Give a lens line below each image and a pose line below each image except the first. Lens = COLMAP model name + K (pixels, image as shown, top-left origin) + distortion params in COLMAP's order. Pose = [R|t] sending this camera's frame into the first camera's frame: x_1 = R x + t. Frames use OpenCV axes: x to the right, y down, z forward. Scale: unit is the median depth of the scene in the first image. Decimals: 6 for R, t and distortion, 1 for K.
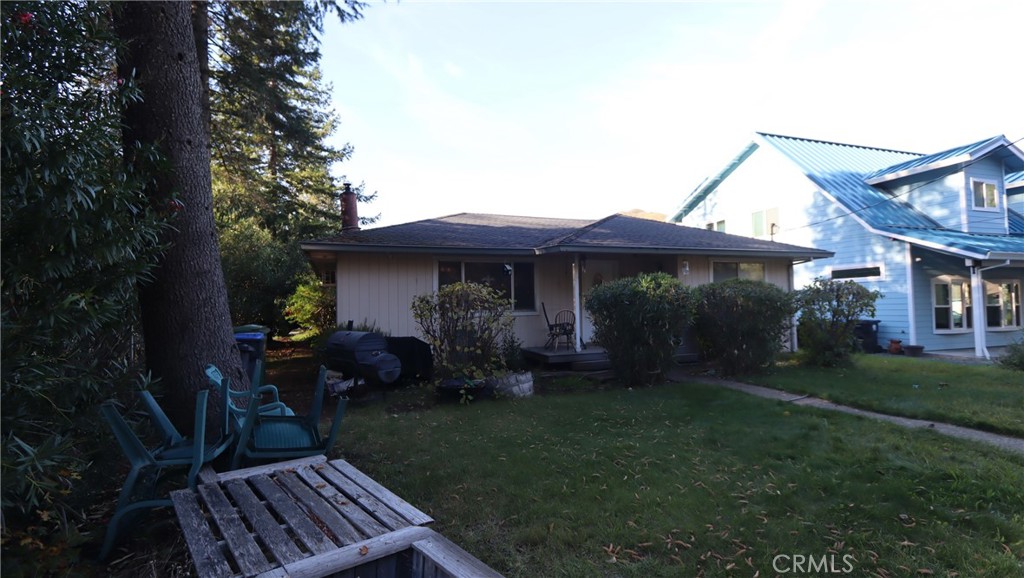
lens RADIAL K [[472.9, 0, 513.6], [0, 472.9, 286.6], [0, 0, 1]] dist [-0.017190, -0.000099]
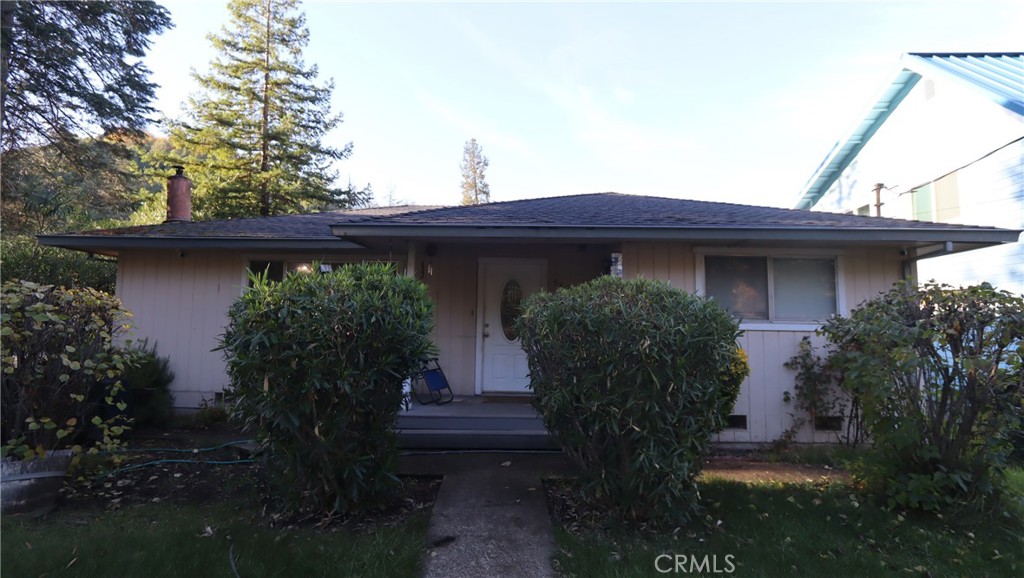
lens RADIAL K [[472.9, 0, 510.7], [0, 472.9, 291.2], [0, 0, 1]] dist [-0.017190, -0.000099]
pose [[0.932537, 0.002865, -0.361064, 0.244546], [-0.015877, 0.999327, -0.033076, 0.004540], [0.360726, 0.036577, 0.931954, 0.259304]]
